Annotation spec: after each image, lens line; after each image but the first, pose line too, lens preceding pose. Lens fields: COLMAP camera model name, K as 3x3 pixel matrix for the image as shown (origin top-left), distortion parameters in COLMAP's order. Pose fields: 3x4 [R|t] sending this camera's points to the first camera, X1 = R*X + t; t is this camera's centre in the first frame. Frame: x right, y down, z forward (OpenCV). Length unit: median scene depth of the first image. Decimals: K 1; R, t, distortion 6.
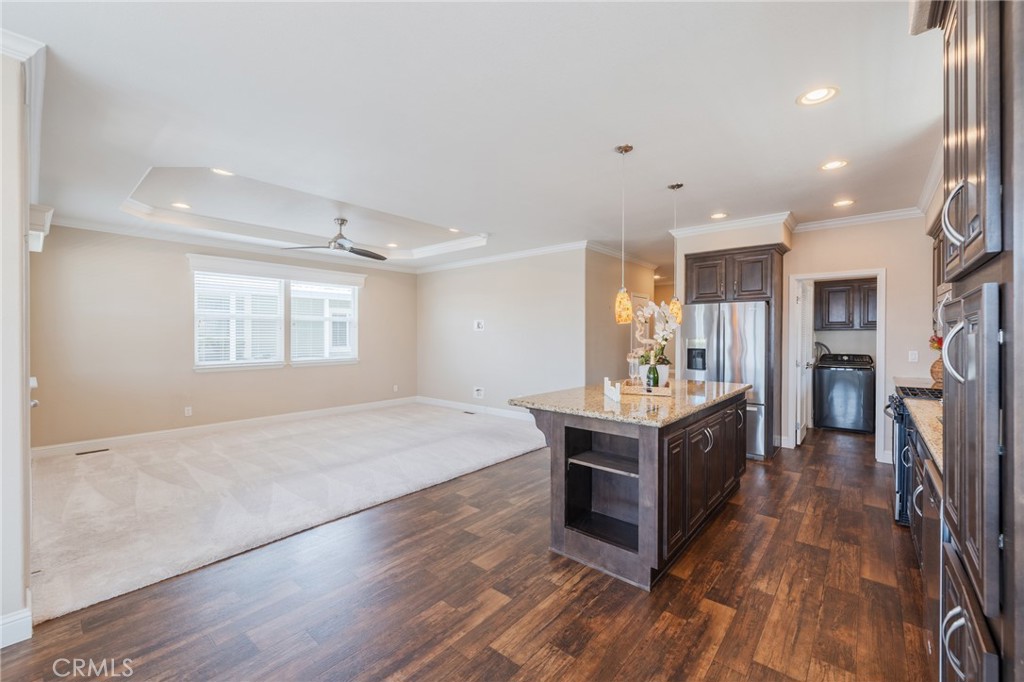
lens RADIAL K [[417.2, 0, 509.1], [0, 417.2, 338.8], [0, 0, 1]] dist [-0.004857, 0.001093]
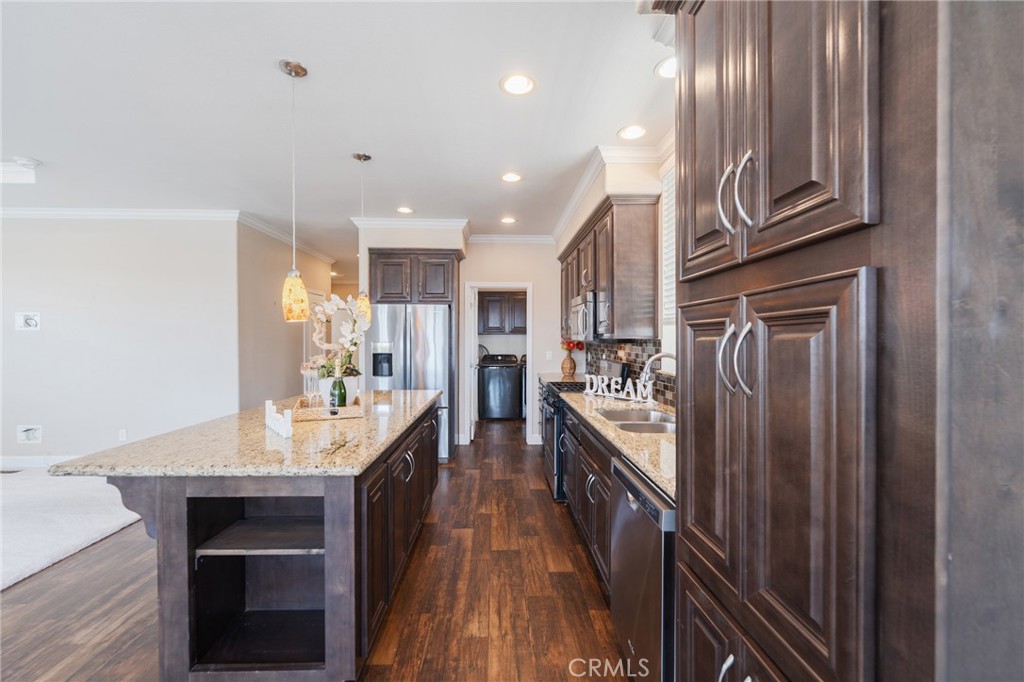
lens RADIAL K [[417.2, 0, 514.3], [0, 417.2, 346.9], [0, 0, 1]] dist [-0.004857, 0.001093]
pose [[0.727990, -0.011974, 0.685483, 0.062077], [0.003805, 0.999903, 0.013426, -0.002308], [-0.685577, -0.007166, 0.727964, 0.240749]]
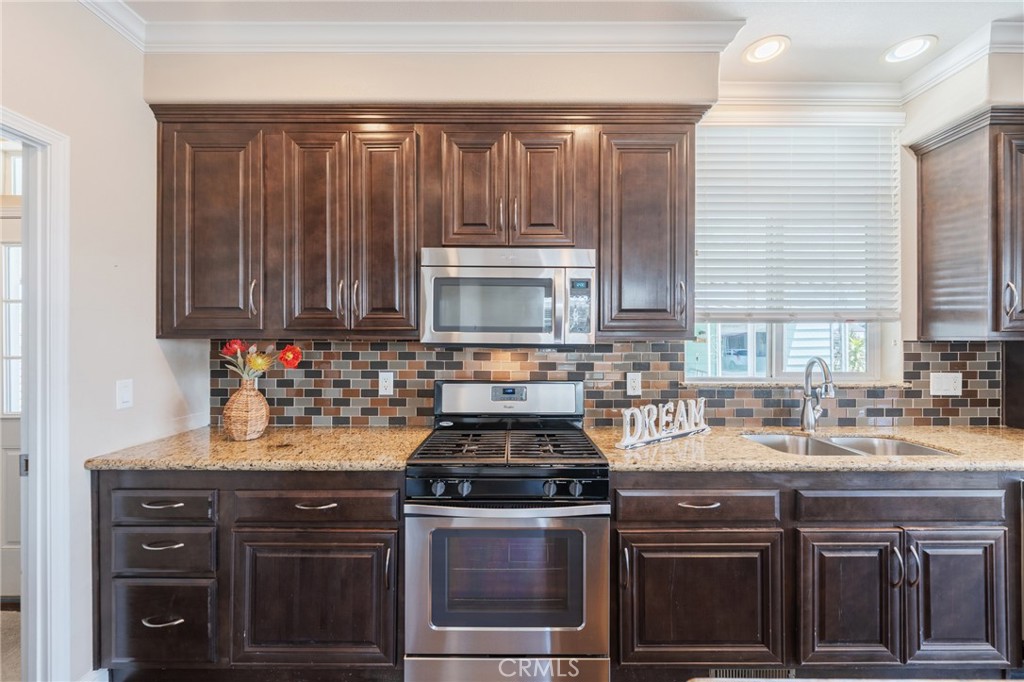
lens RADIAL K [[417.2, 0, 514.5], [0, 417.2, 338.4], [0, 0, 1]] dist [-0.004857, 0.001093]
pose [[-0.656617, 0.001763, 0.754222, 0.641462], [0.006853, 0.999970, 0.003628, -0.015006], [-0.754193, 0.007551, -0.656610, 1.436886]]
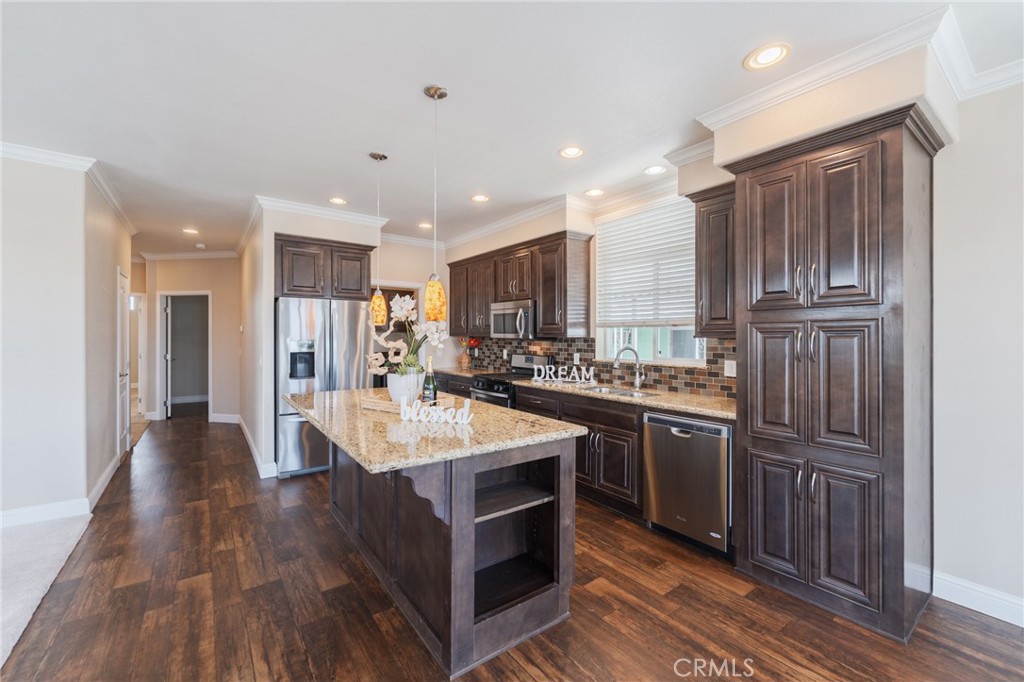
lens RADIAL K [[417.2, 0, 517.1], [0, 417.2, 339.8], [0, 0, 1]] dist [-0.004857, 0.001093]
pose [[0.211833, -0.004787, 0.977294, -0.434801], [0.003945, 0.999984, 0.004043, -0.005130], [-0.977298, 0.002999, 0.211848, 0.685643]]
